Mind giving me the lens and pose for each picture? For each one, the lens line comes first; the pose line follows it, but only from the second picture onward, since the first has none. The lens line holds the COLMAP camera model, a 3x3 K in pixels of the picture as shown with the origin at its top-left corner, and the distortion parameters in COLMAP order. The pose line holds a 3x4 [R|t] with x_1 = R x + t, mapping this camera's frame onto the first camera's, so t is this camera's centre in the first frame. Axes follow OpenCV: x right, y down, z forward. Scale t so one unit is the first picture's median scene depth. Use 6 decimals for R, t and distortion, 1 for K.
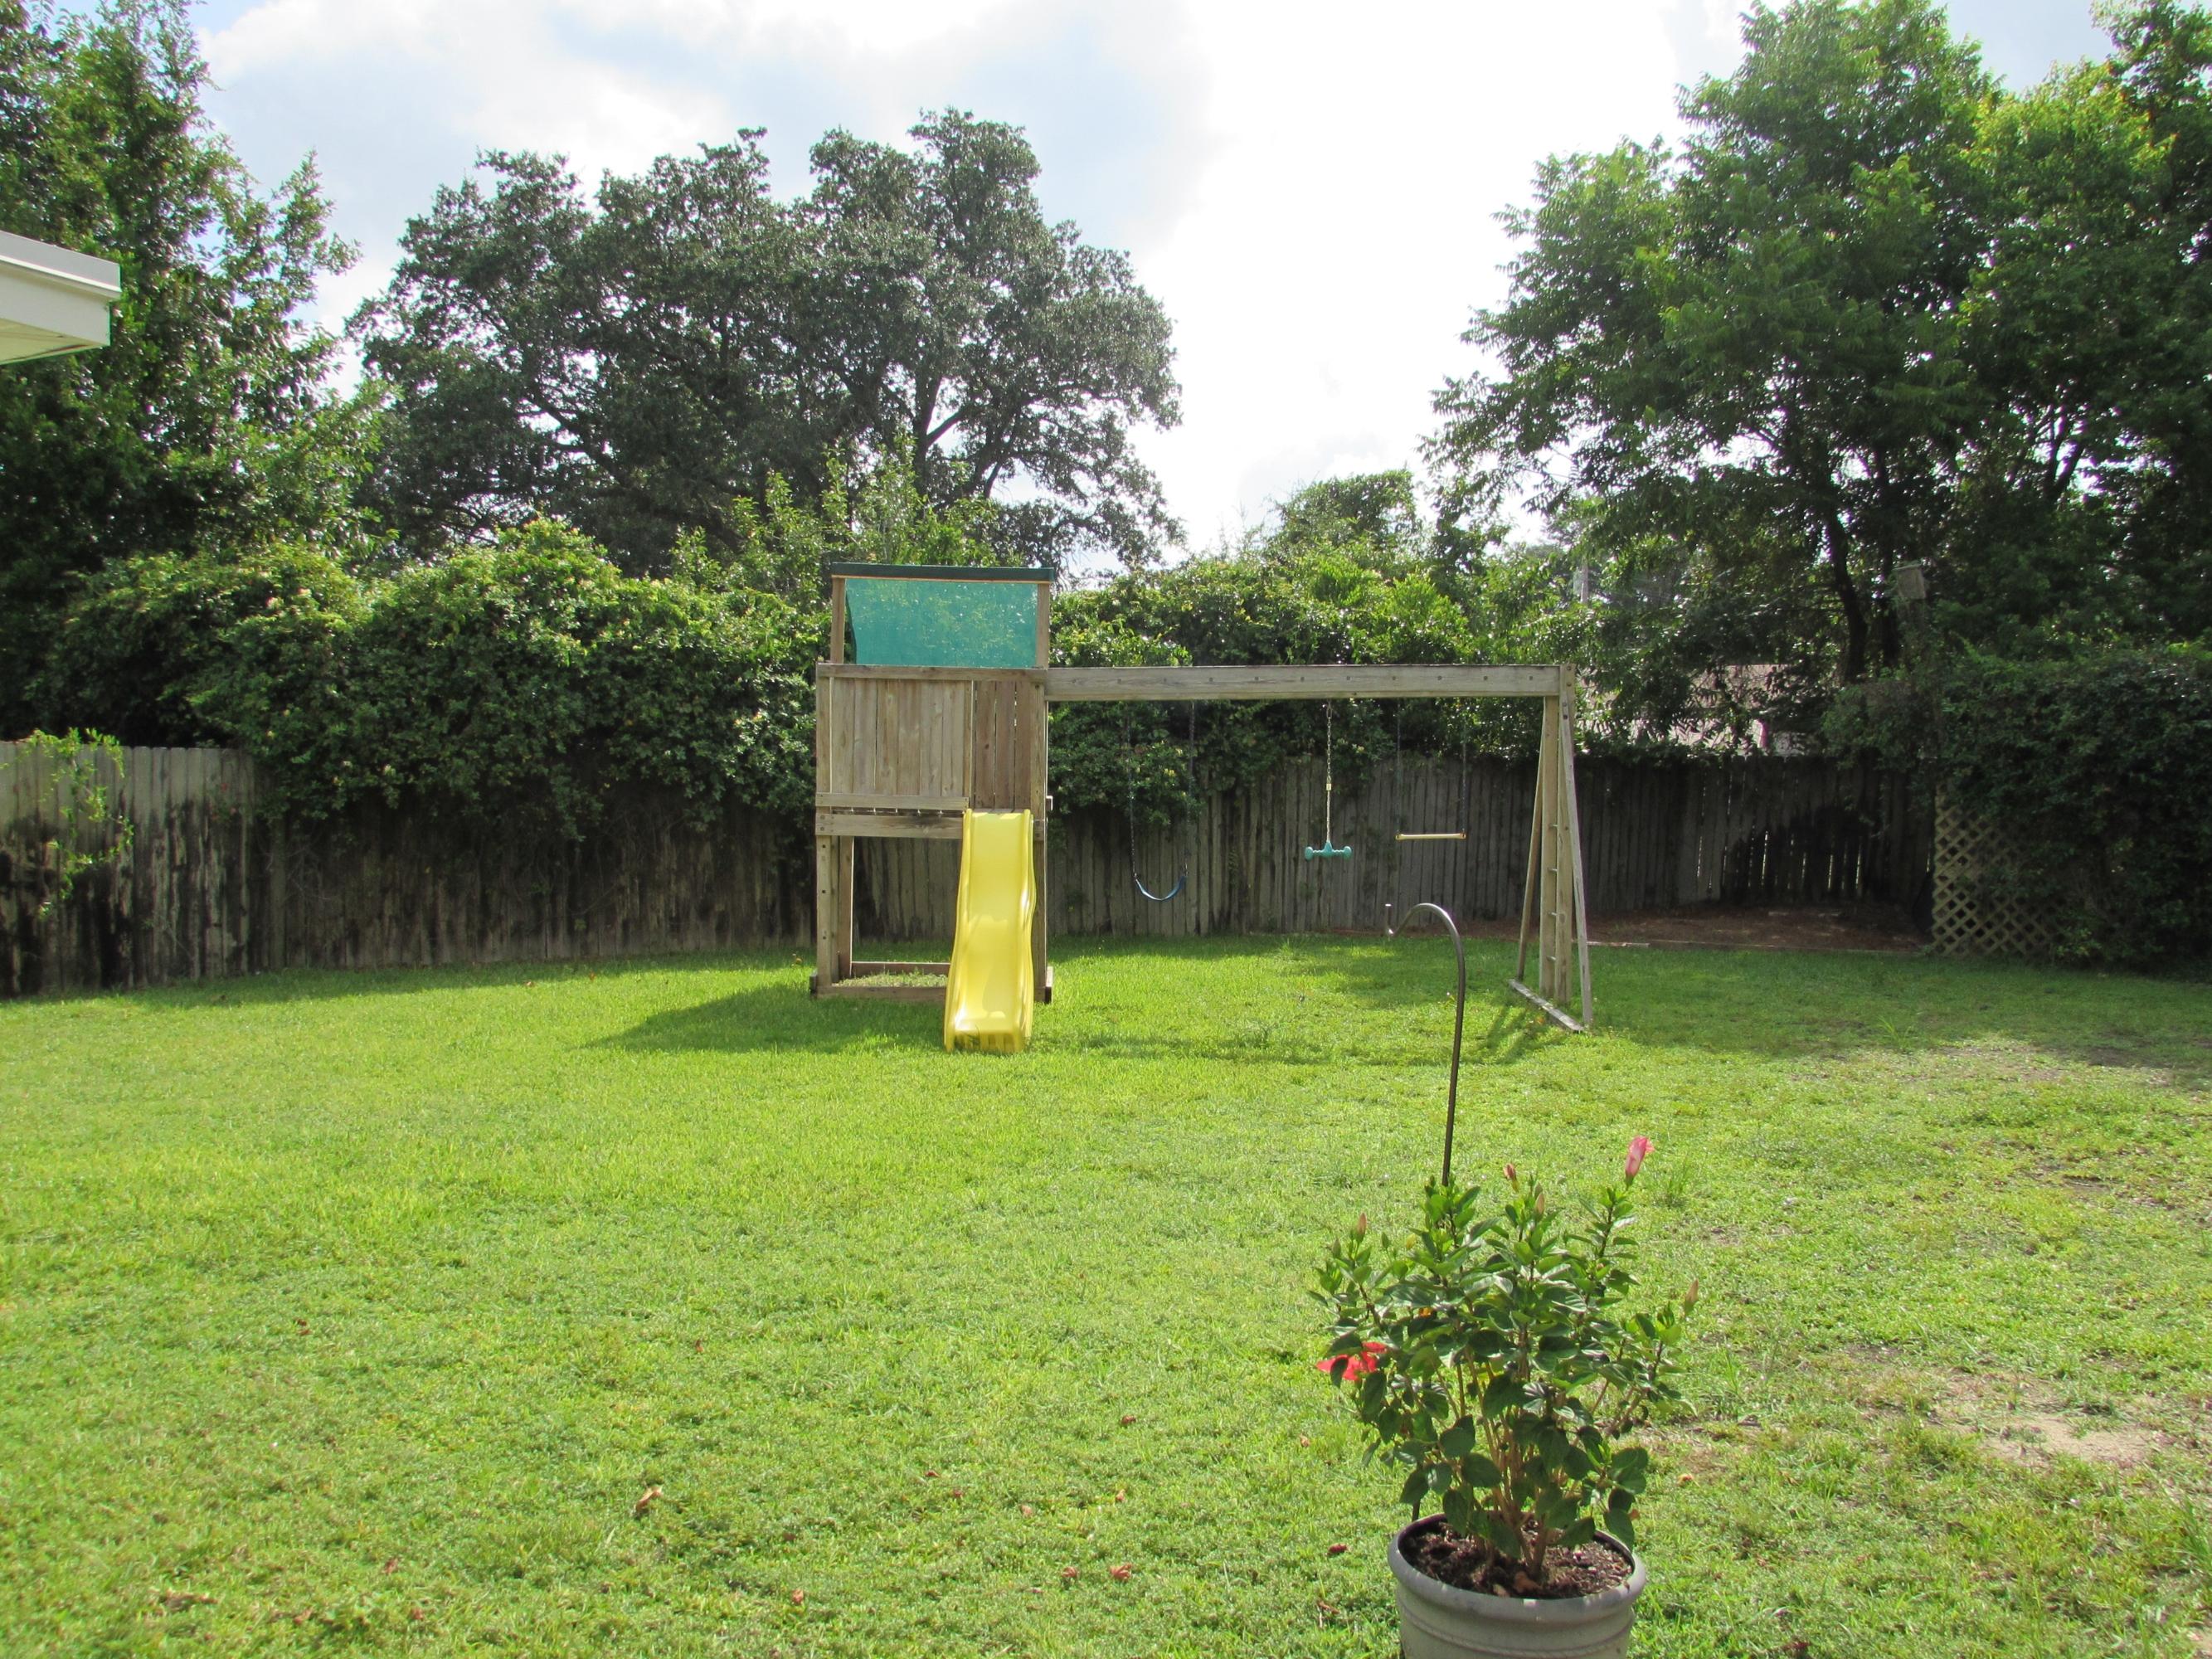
lens RADIAL K [[1785.4, 0, 1090.6], [0, 1785.4, 835.7], [0, 0, 1]] dist [-0.032279, -0.001212]
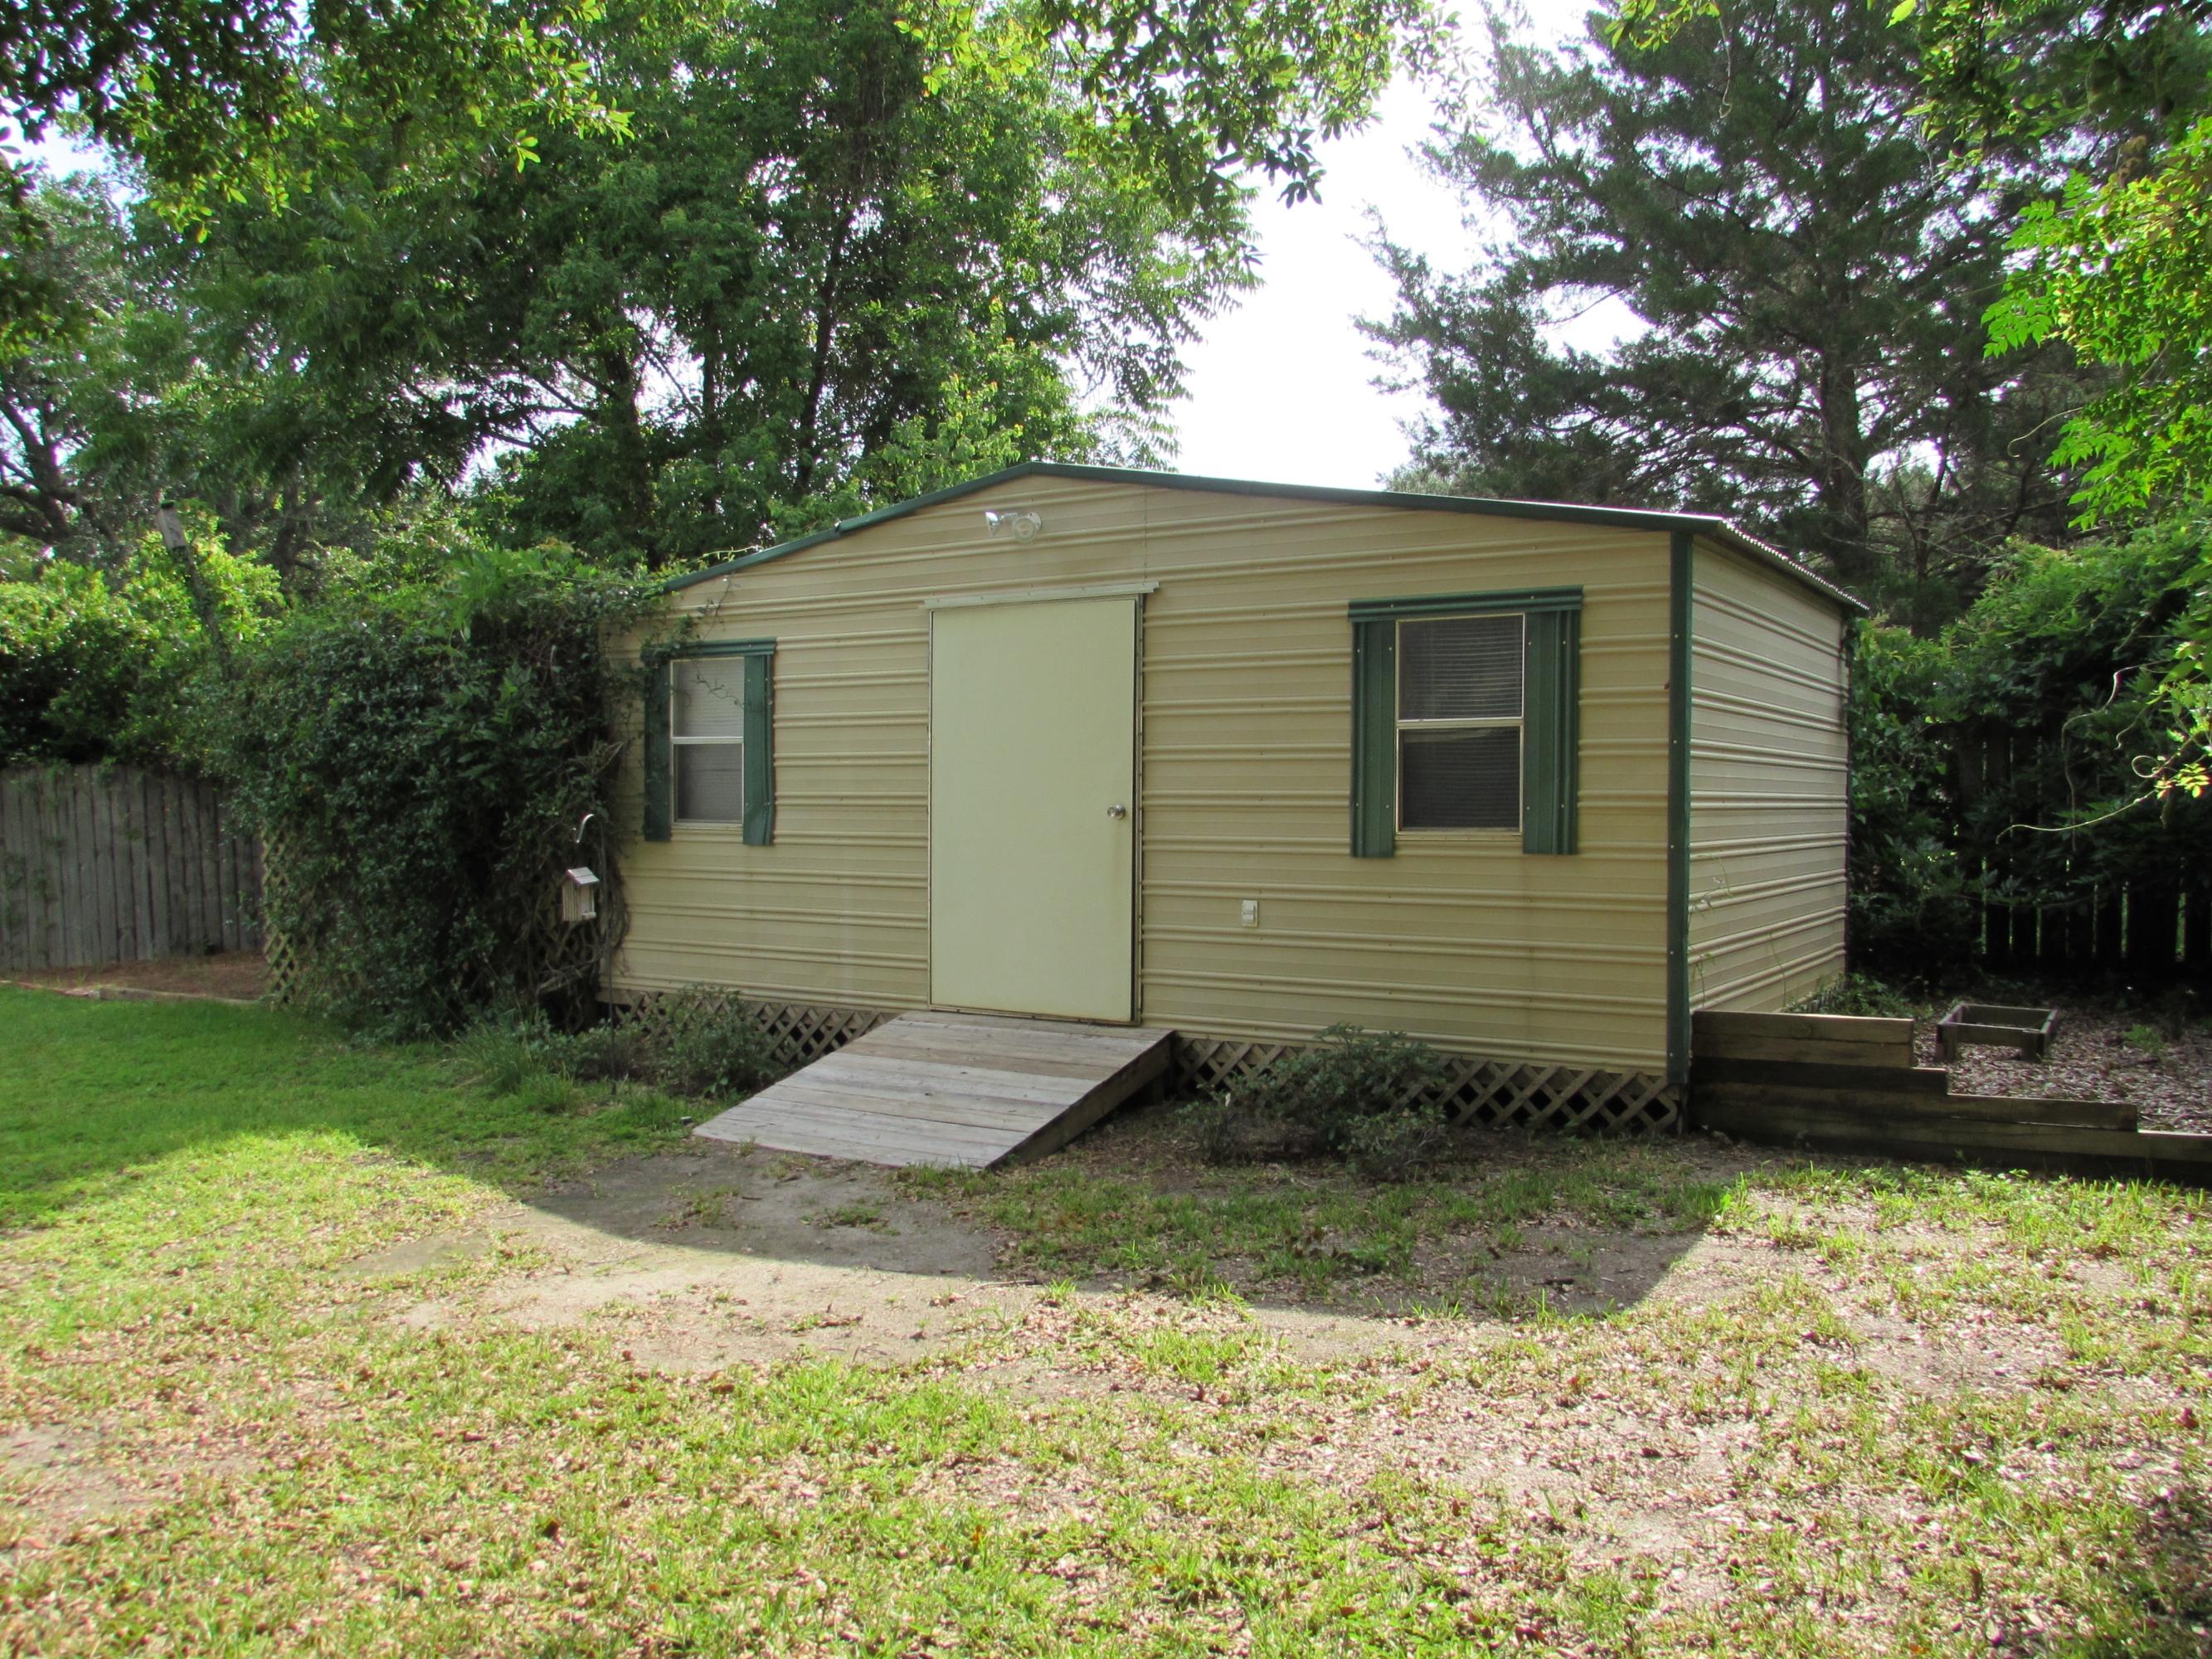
lens RADIAL K [[1757.7, 0, 1107.3], [0, 1757.7, 834.2], [0, 0, 1]] dist [-0.035478, 0.005523]
pose [[0.997240, -0.032078, -0.066953, 1.005873], [0.032550, 0.999452, 0.005972, -0.000668], [0.066724, -0.008134, 0.997738, 0.292437]]
